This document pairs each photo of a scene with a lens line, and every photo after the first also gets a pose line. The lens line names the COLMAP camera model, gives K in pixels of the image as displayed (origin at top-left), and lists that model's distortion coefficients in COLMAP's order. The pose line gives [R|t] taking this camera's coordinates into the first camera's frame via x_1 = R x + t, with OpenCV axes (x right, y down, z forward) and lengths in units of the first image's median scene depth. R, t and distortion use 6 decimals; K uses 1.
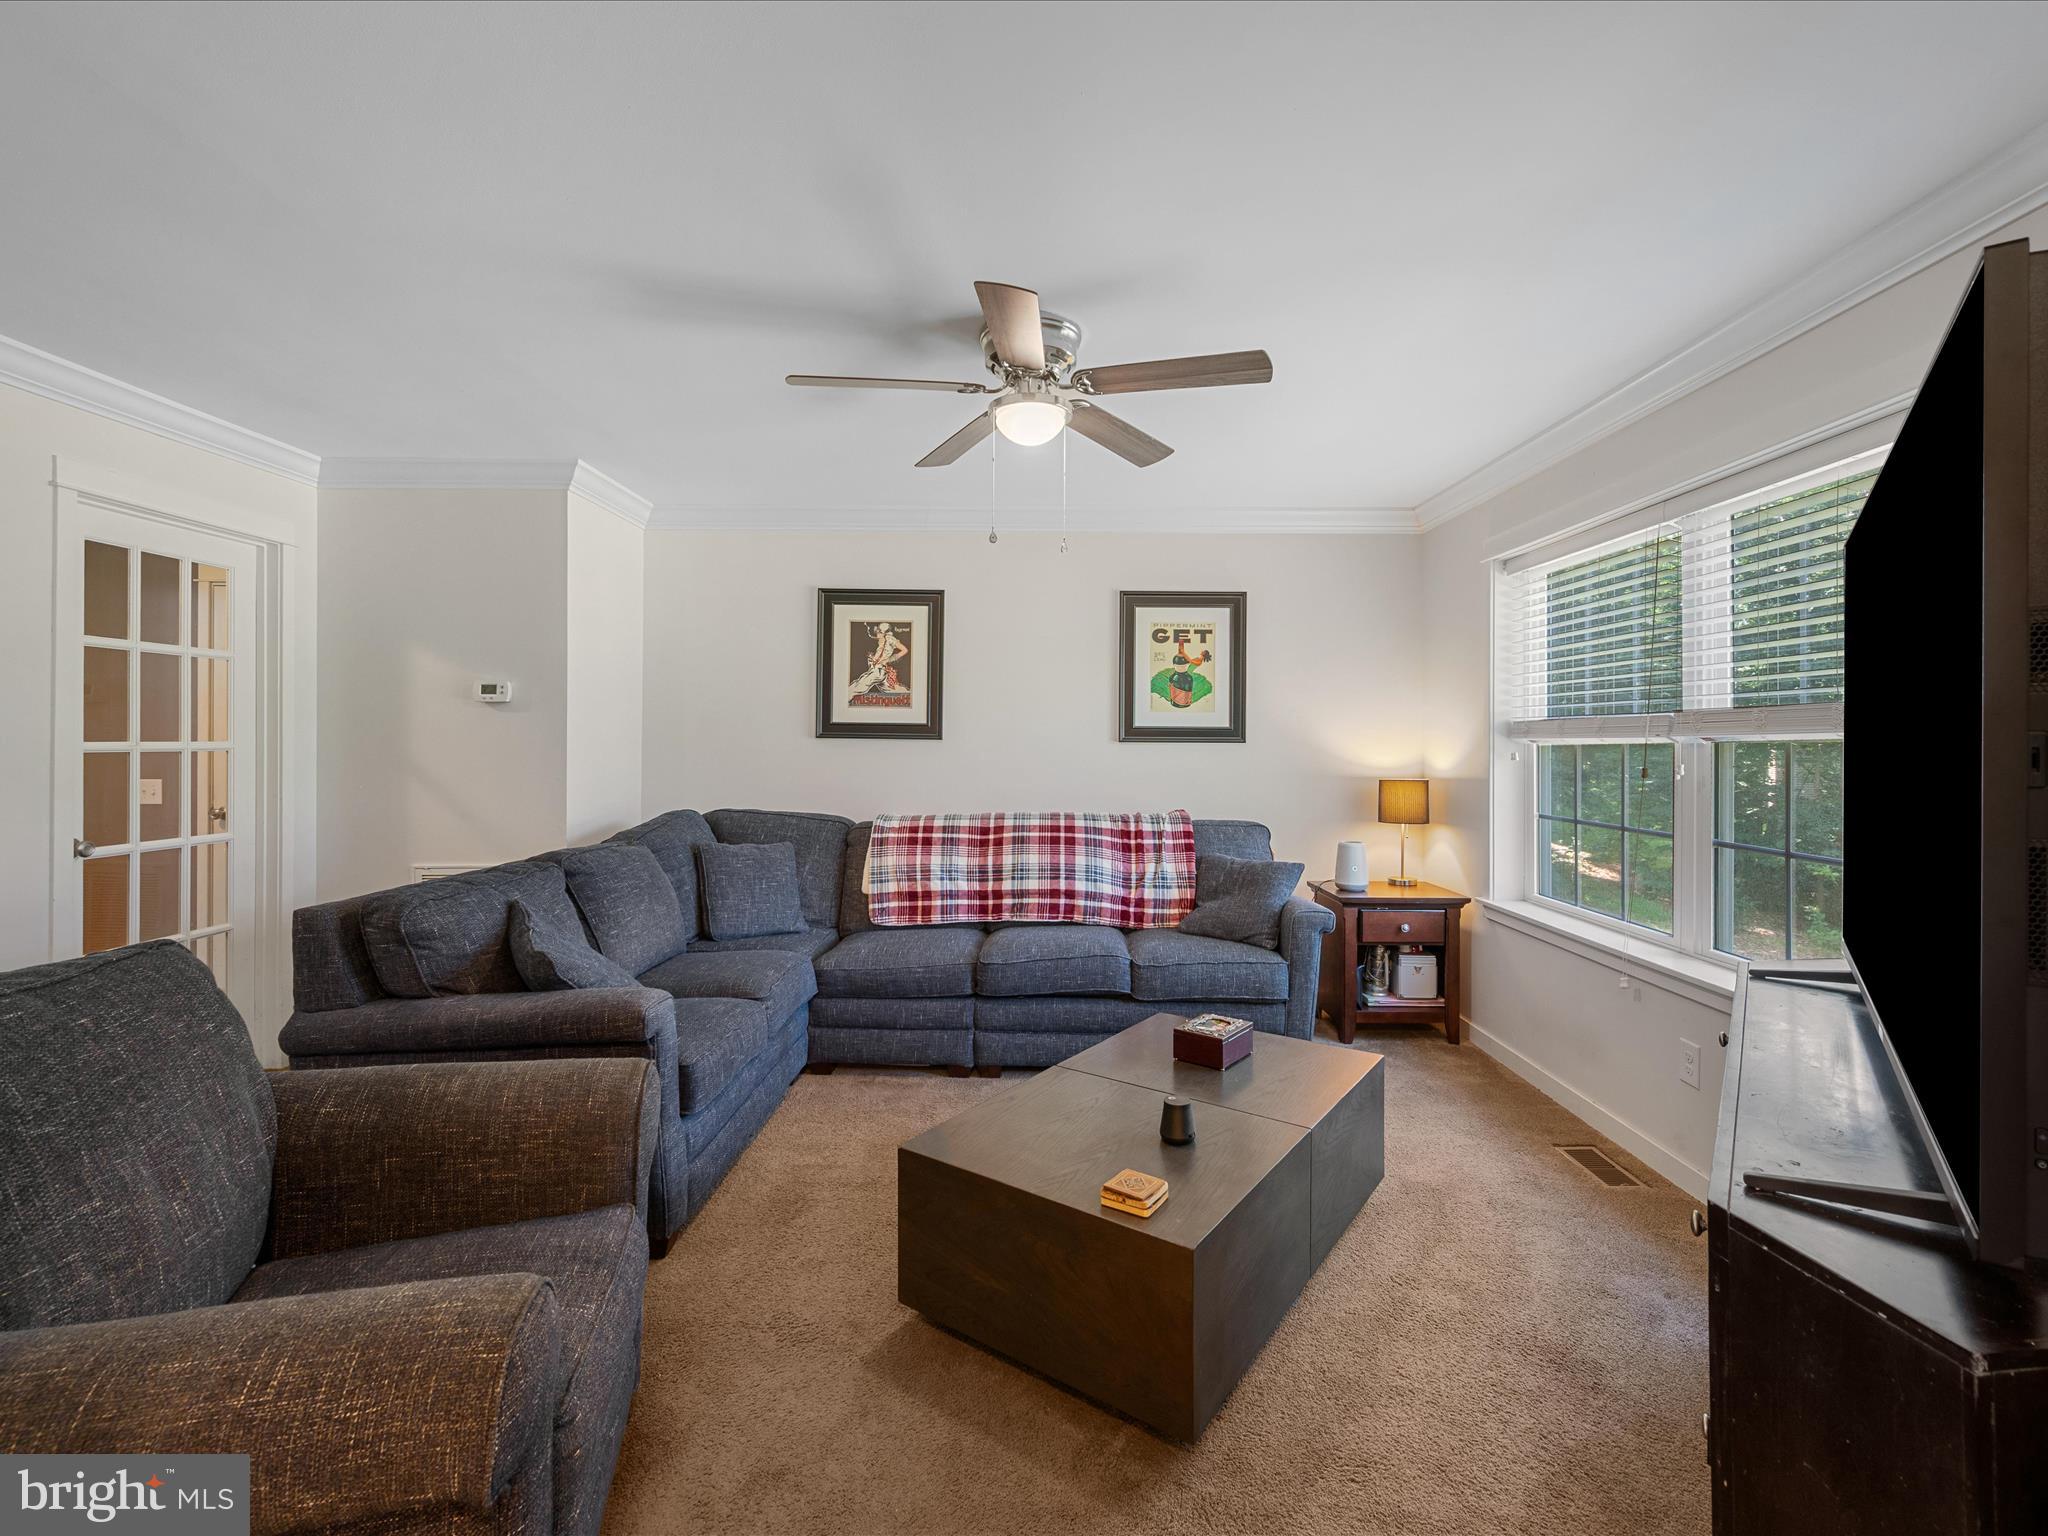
lens RADIAL K [[921.5, 0, 1023.9], [0, 921.5, 722.9], [0, 0, 1]] dist [-0.002930, -0.000585]
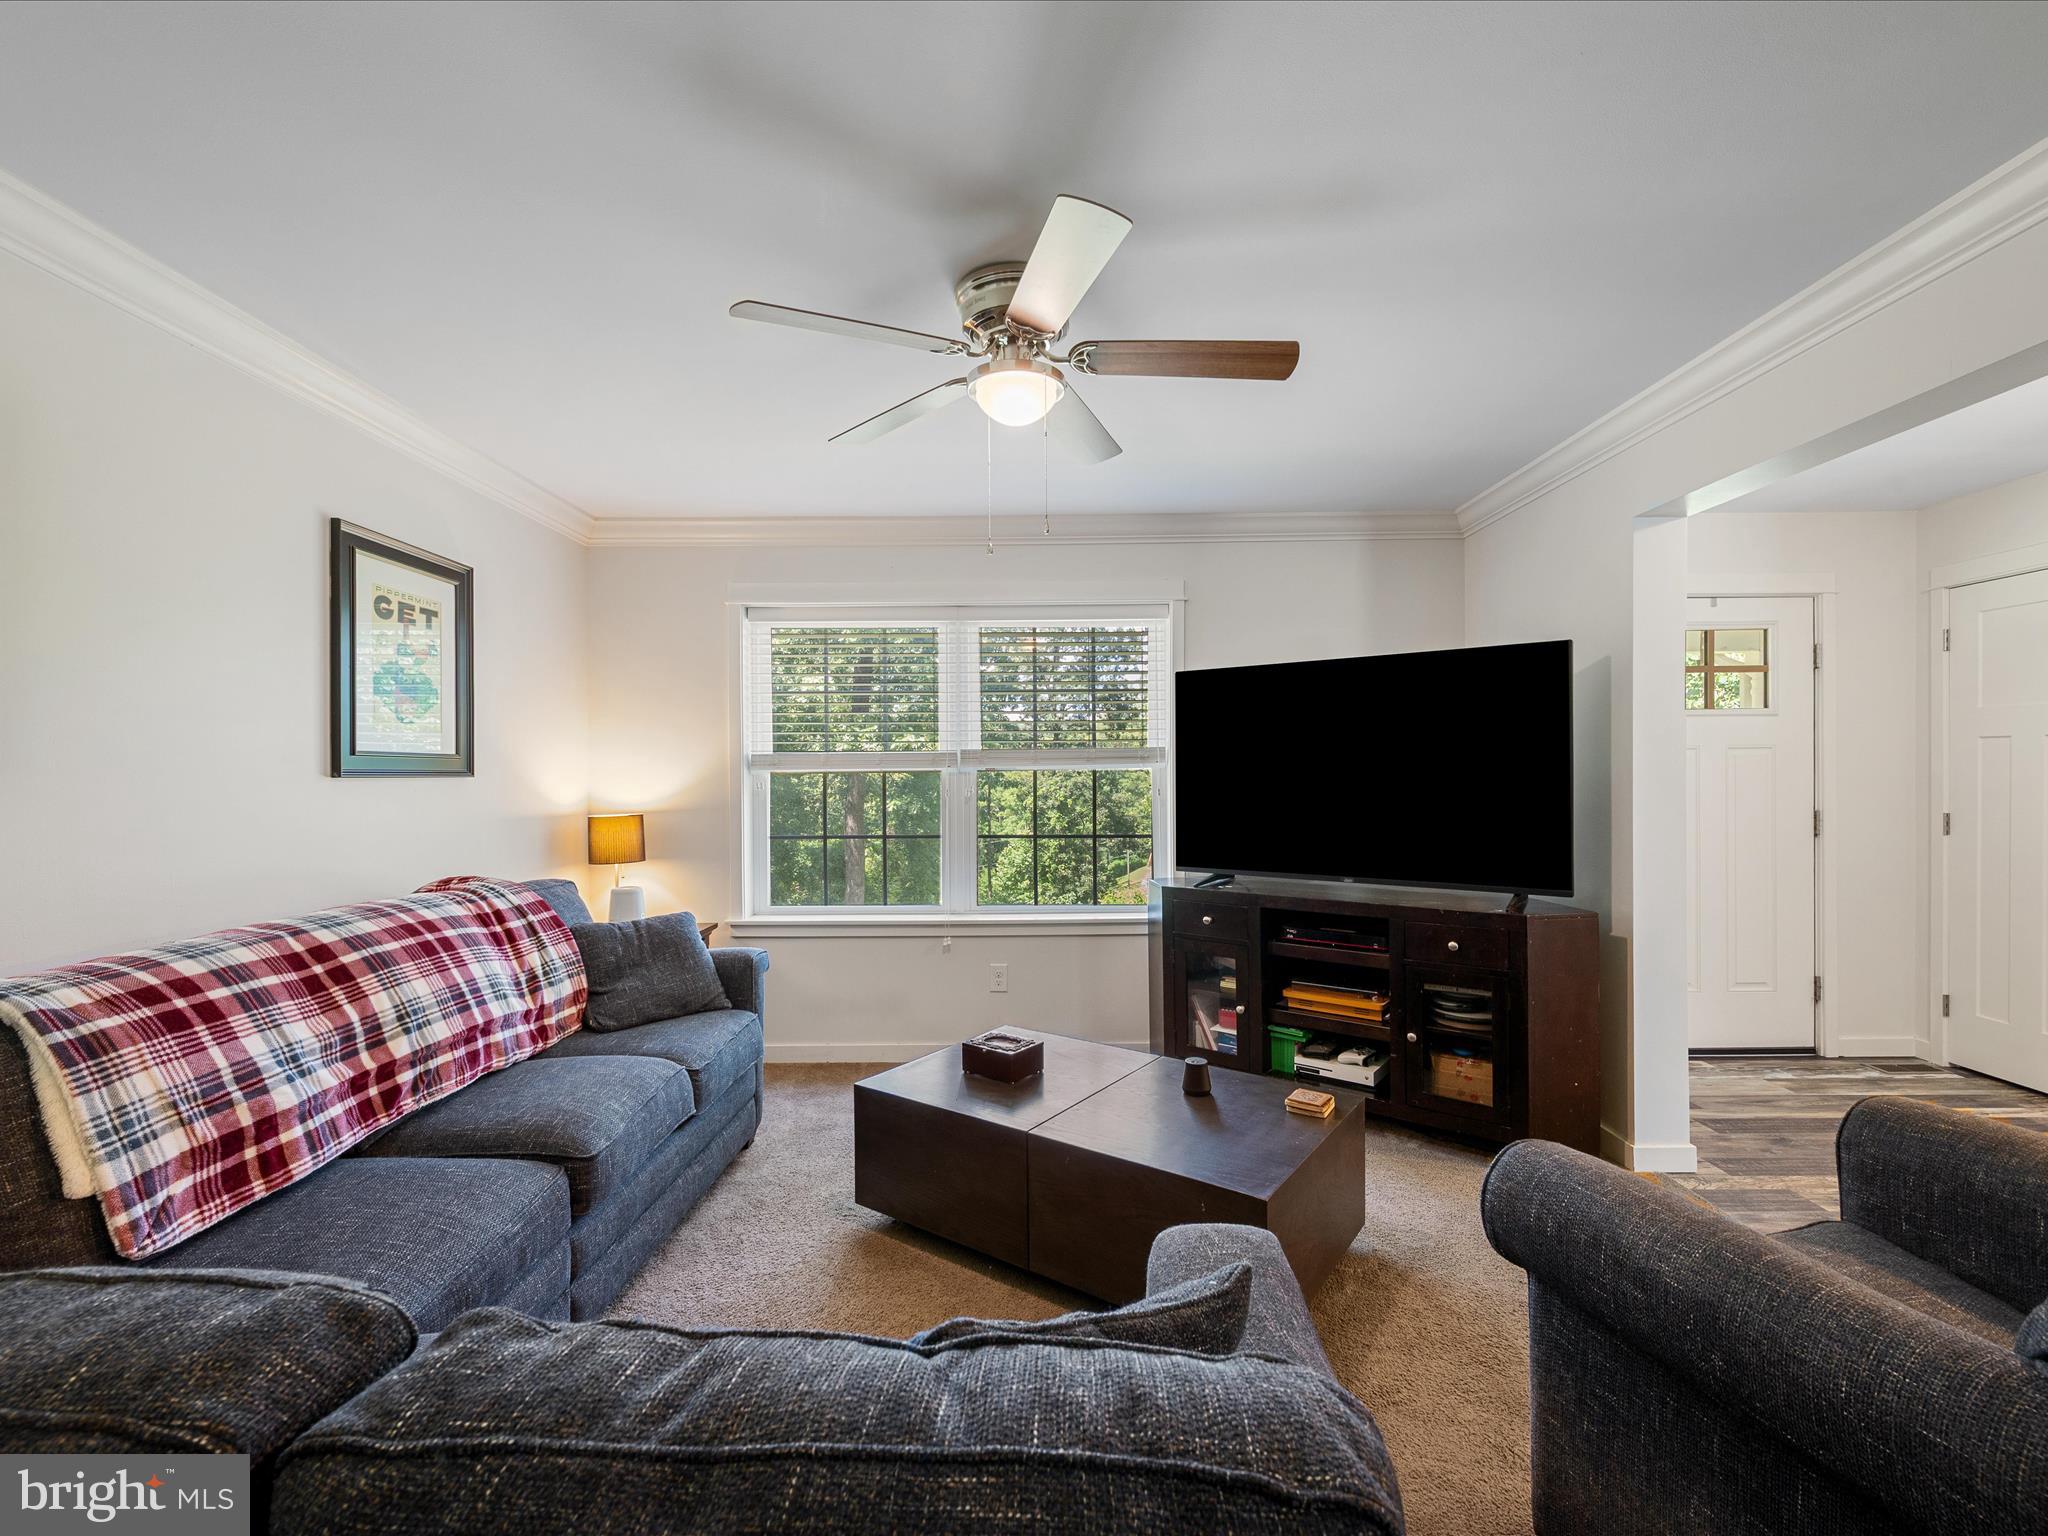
lens RADIAL K [[912.8, 0, 1028.6], [0, 912.8, 775.6], [0, 0, 1]] dist [-0.000063, -0.000212]
pose [[-0.008269, -0.004088, 0.999957, -0.534407], [-0.011509, 0.999926, 0.003993, 0.014005], [-0.999900, -0.011475, -0.008315, 0.635707]]
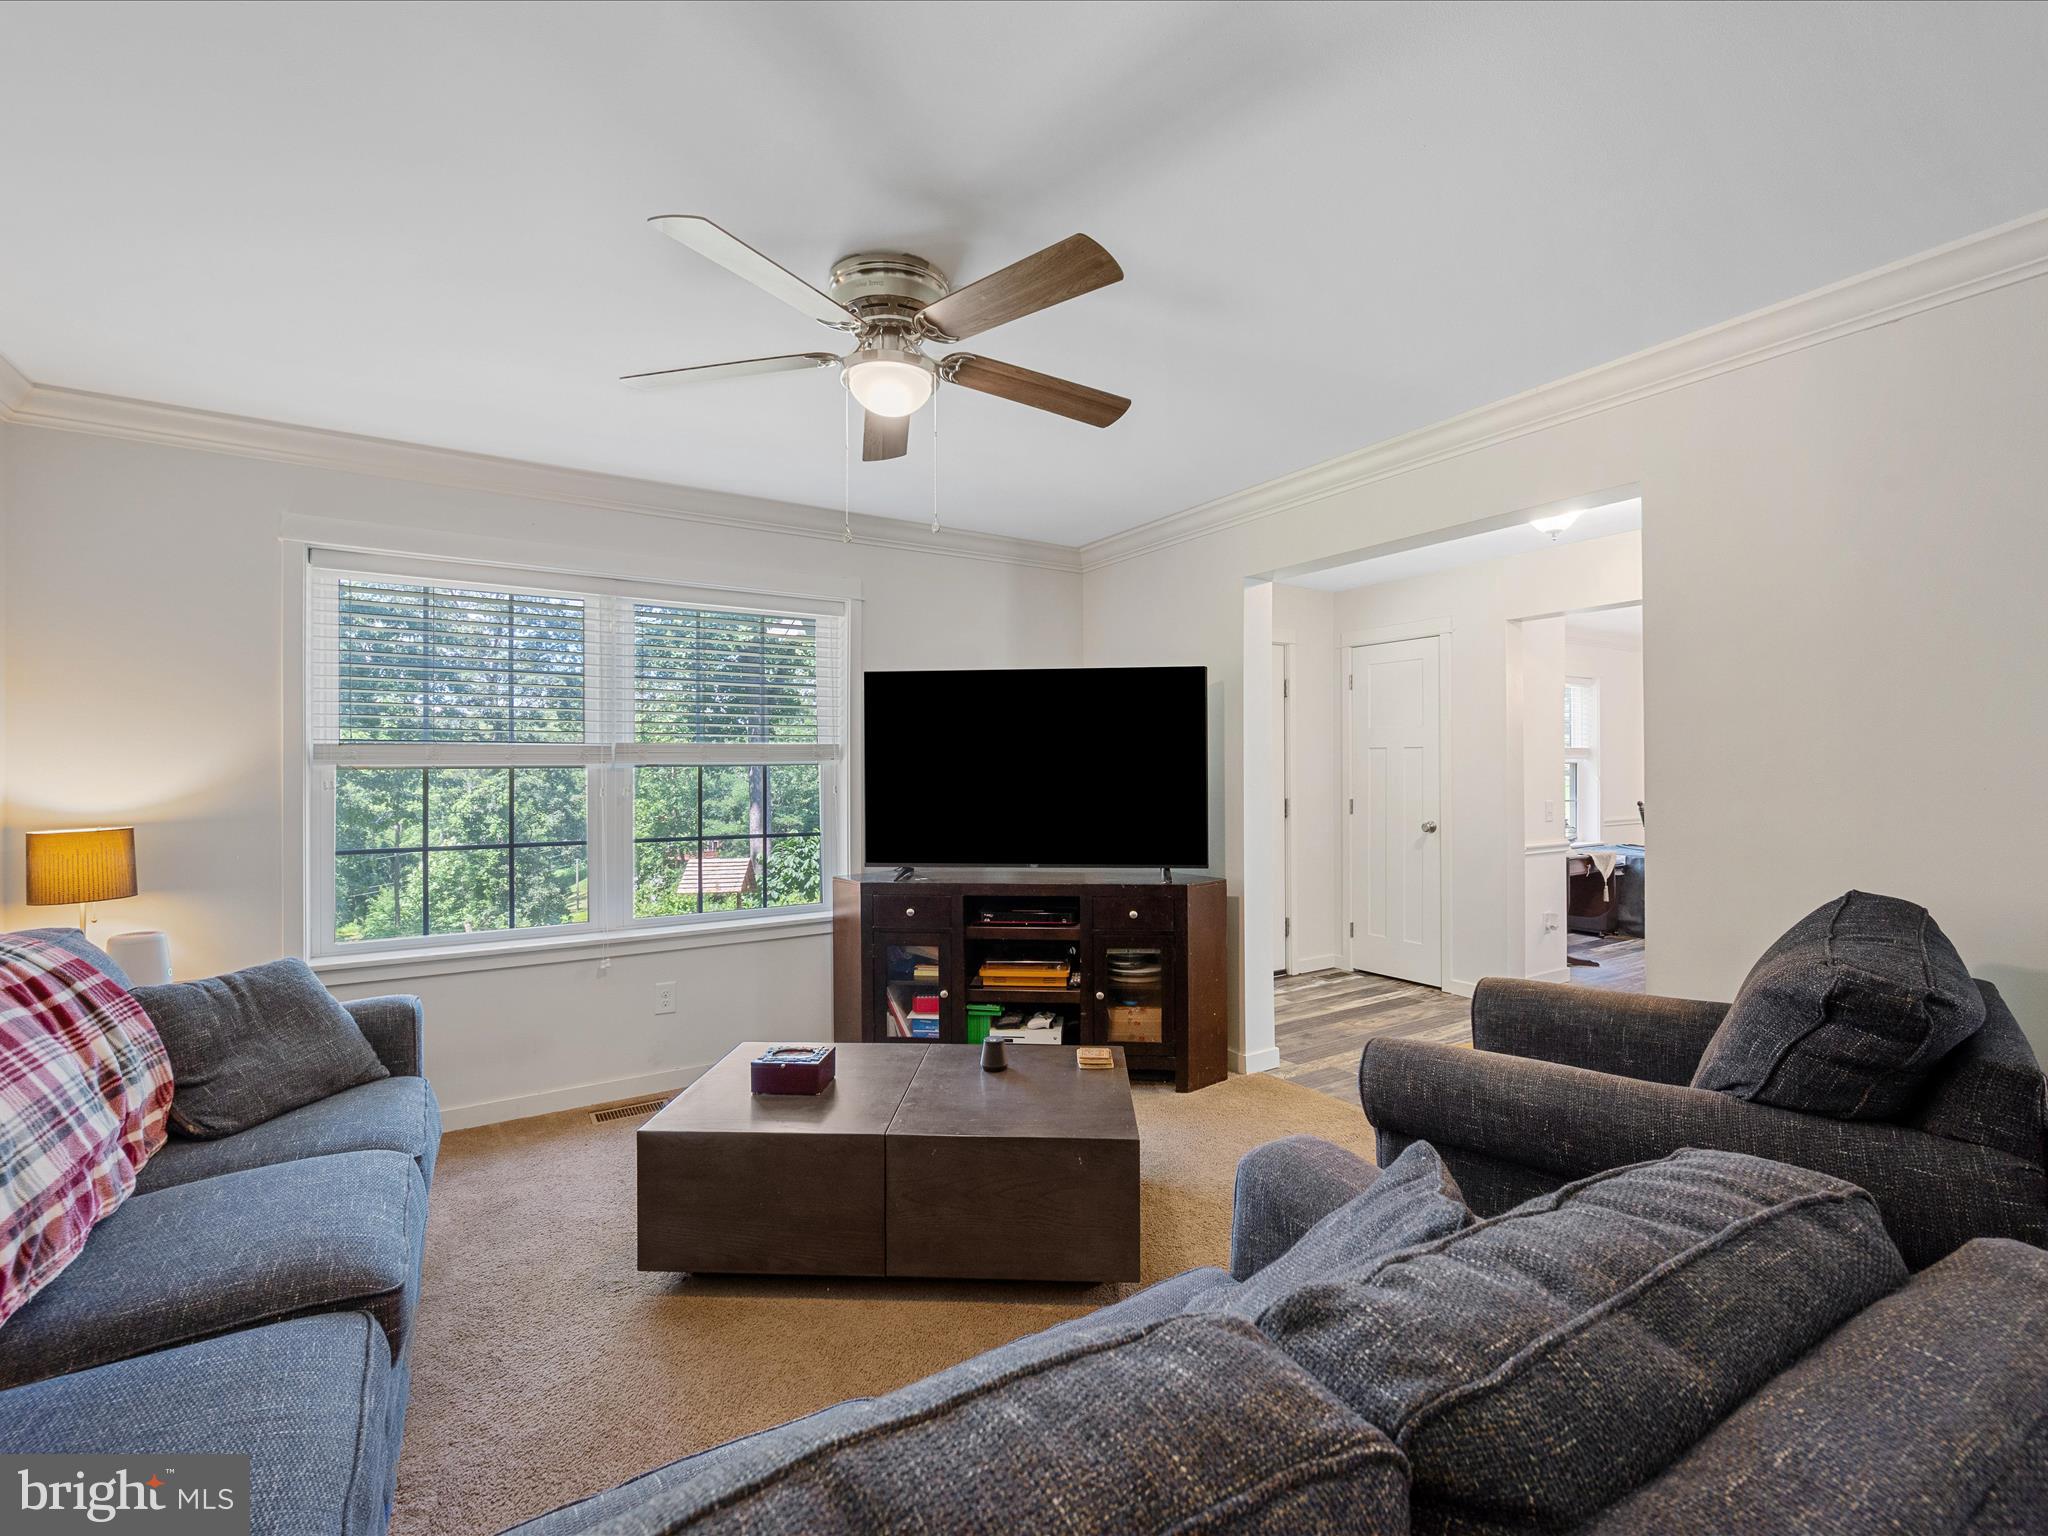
lens RADIAL K [[910.0, 0, 1035.8], [0, 910.0, 765.3], [0, 0, 1]] dist [-0.000083, -0.000109]
pose [[-0.556799, 0.004645, 0.830635, -0.481600], [-0.012345, 0.999828, -0.013866, 0.019484], [-0.830556, -0.017975, -0.556645, 0.862116]]
